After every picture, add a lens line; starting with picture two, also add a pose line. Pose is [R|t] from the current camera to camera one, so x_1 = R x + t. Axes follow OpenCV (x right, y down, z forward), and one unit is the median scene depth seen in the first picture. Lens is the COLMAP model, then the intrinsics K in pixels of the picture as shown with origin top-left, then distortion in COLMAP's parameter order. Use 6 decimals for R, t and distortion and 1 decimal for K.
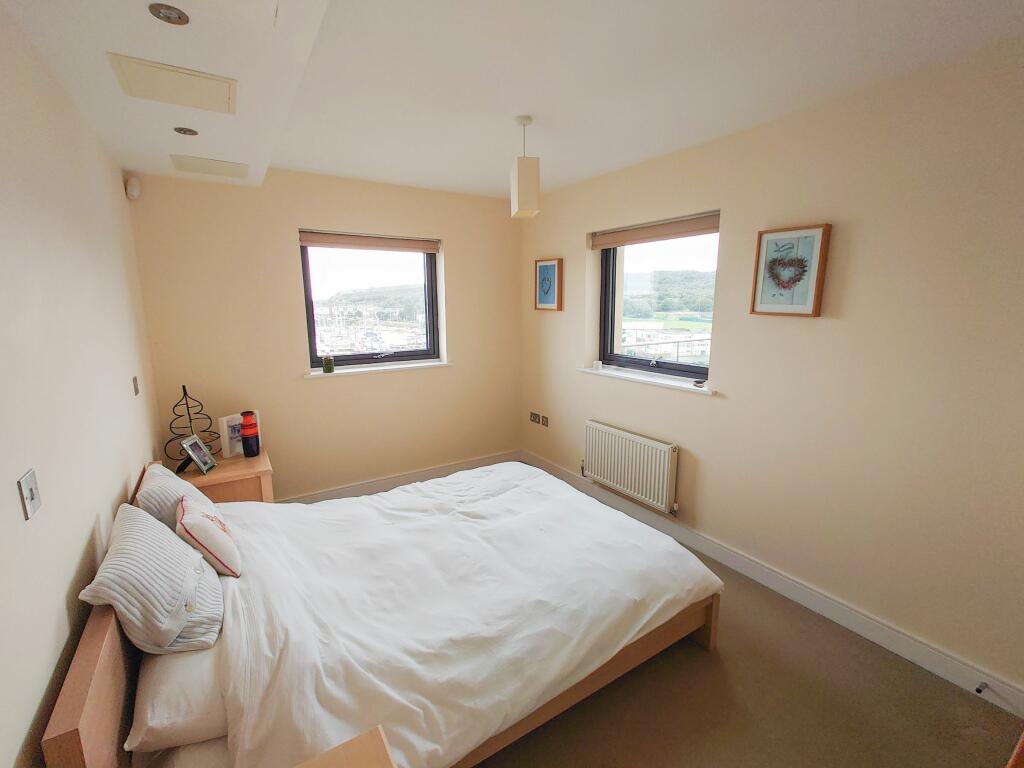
lens RADIAL K [[457.0, 0, 515.6], [0, 457.0, 380.9], [0, 0, 1]] dist [-0.002131, -0.000407]
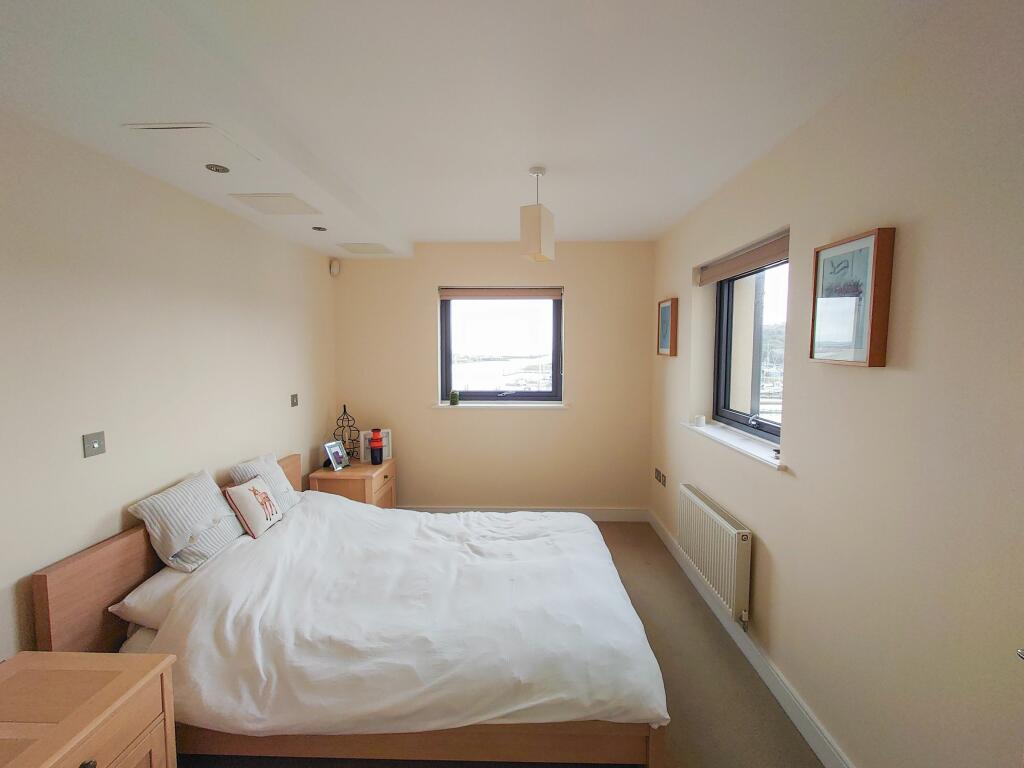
lens RADIAL K [[457.0, 0, 515.6], [0, 457.0, 380.9], [0, 0, 1]] dist [-0.002131, -0.000407]
pose [[0.829770, 0.045527, -0.556246, 0.520535], [-0.101924, 0.992267, -0.070829, -0.017753], [0.548720, 0.115467, 0.827994, 0.153132]]
